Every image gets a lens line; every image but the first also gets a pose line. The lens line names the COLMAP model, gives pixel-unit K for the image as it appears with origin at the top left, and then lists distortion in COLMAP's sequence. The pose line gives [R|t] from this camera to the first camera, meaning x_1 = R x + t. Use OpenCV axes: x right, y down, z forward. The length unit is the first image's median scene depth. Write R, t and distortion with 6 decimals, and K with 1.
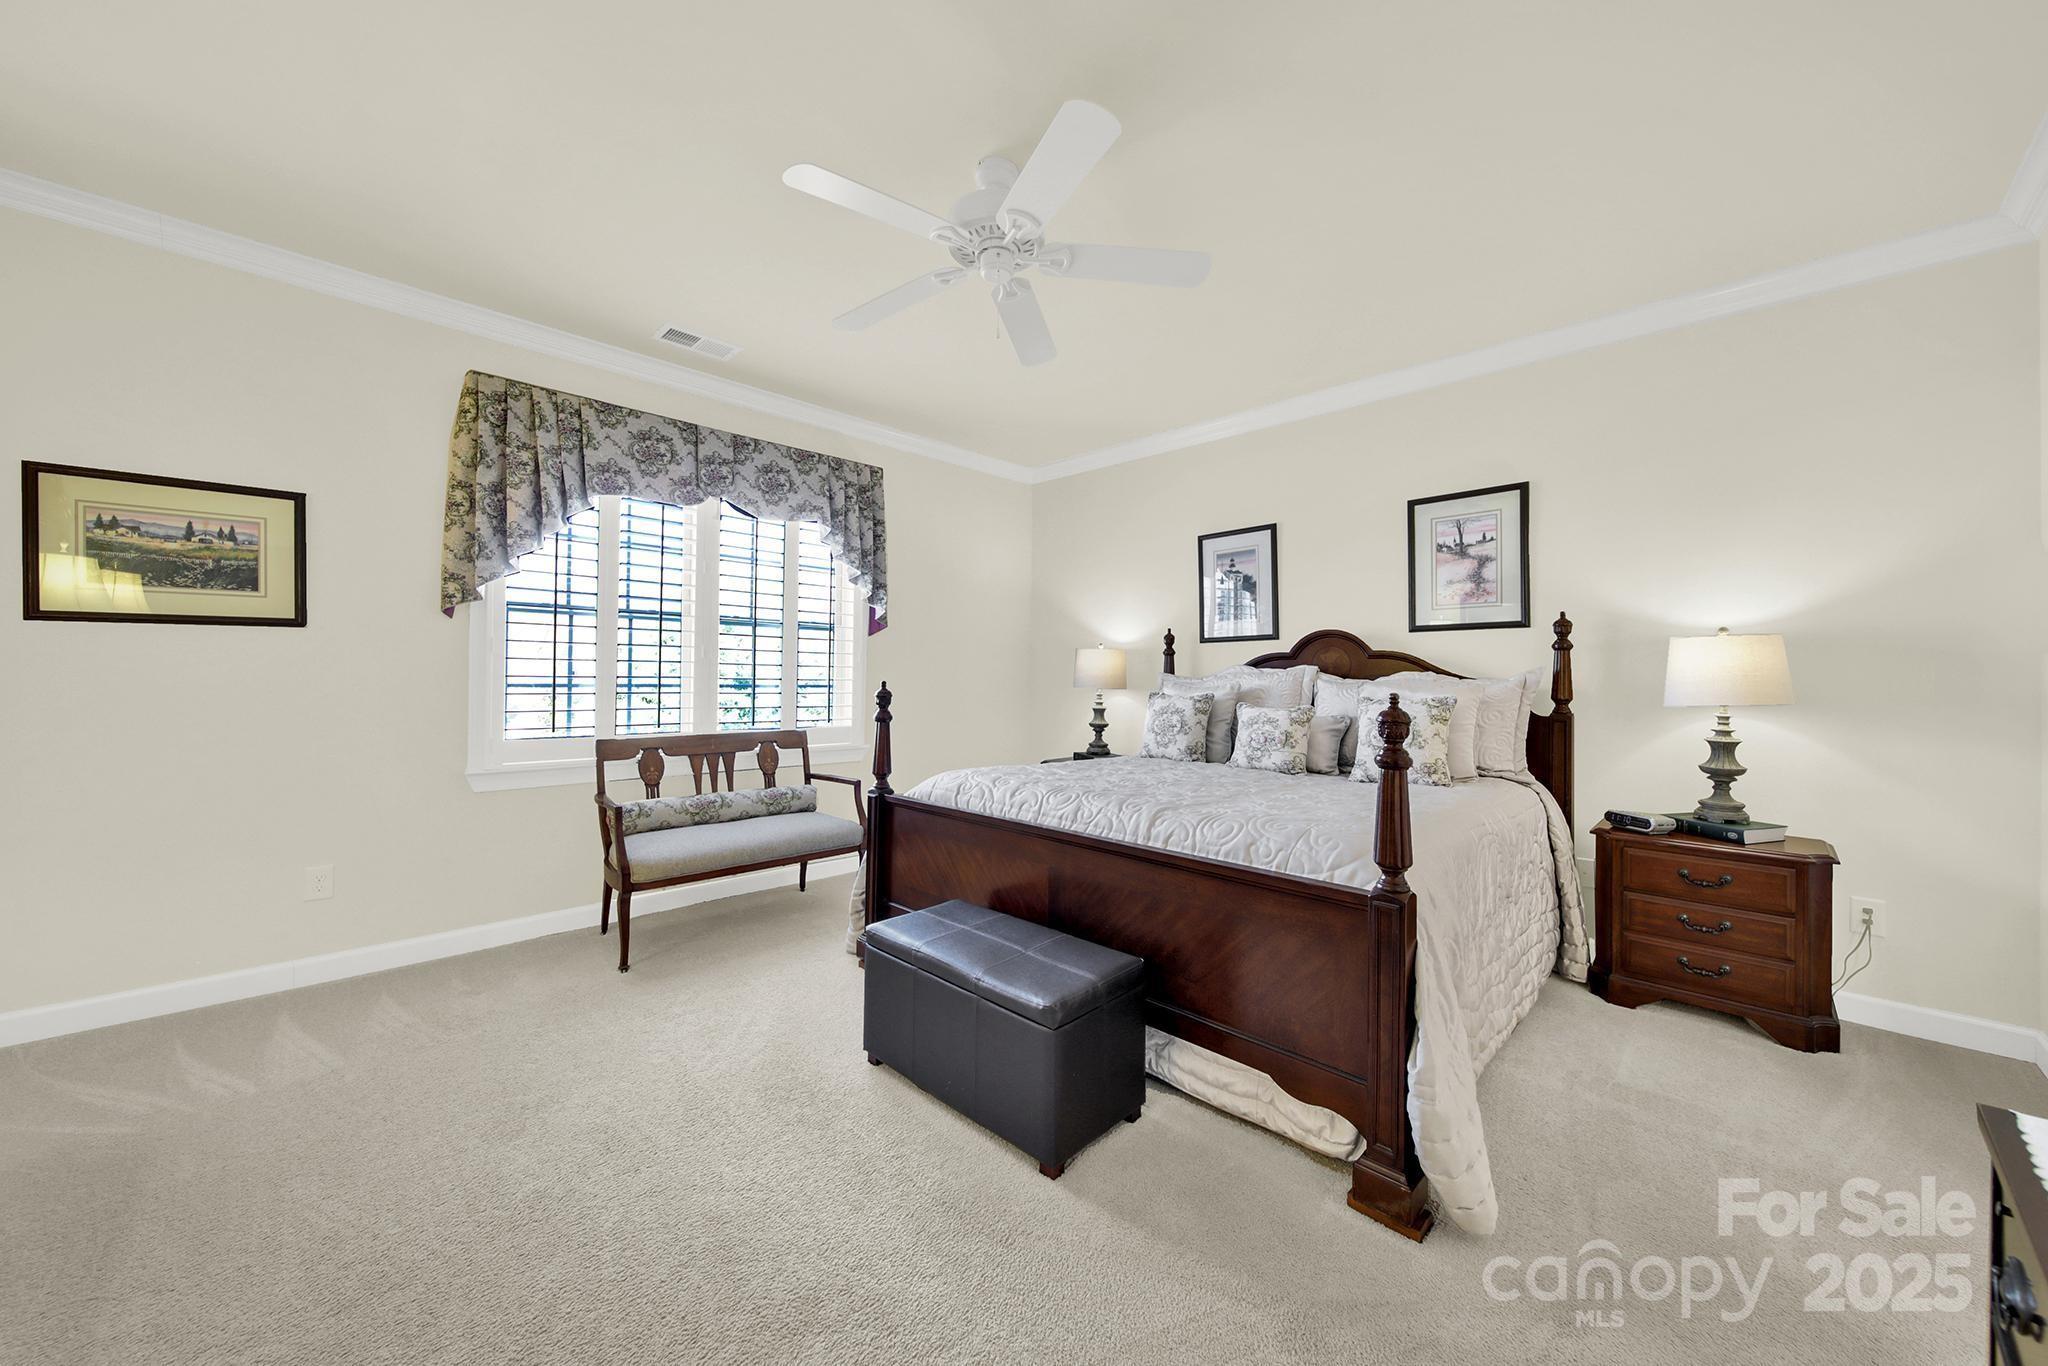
lens RADIAL K [[728.6, 0, 1030.8], [0, 728.6, 683.5], [0, 0, 1]] dist [-0.036451, -0.000743]
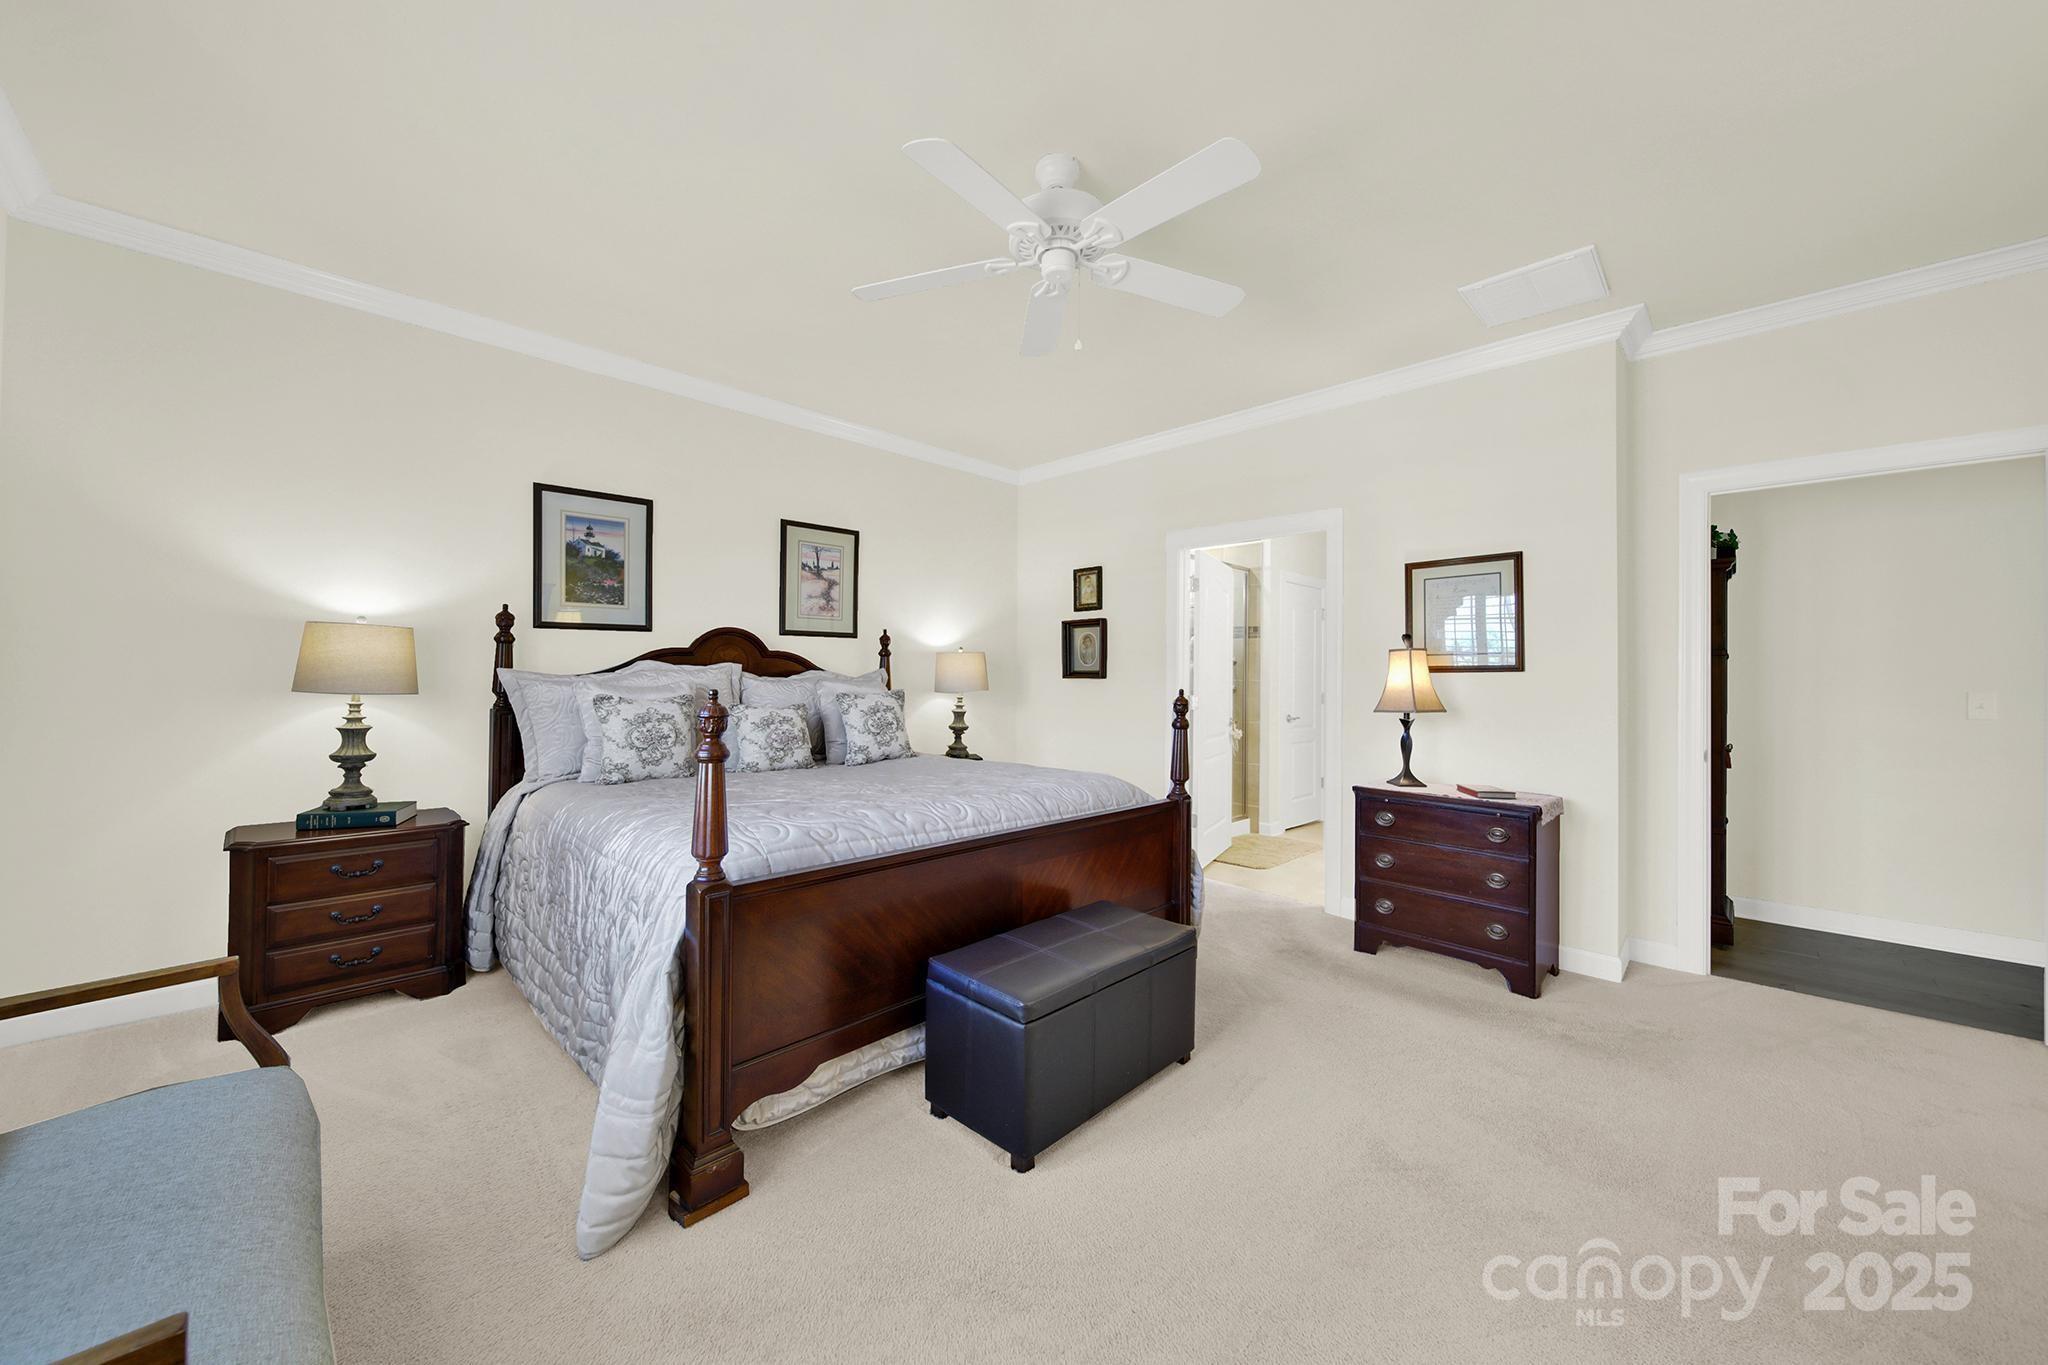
lens RADIAL K [[728.6, 0, 1032.3], [0, 728.6, 665.8], [0, 0, 1]] dist [-0.036451, -0.000743]
pose [[-0.020358, 0.007440, 0.999765, -0.614120], [-0.000662, 0.999972, -0.007455, -0.014293], [-0.999793, -0.000813, -0.020353, 0.616886]]
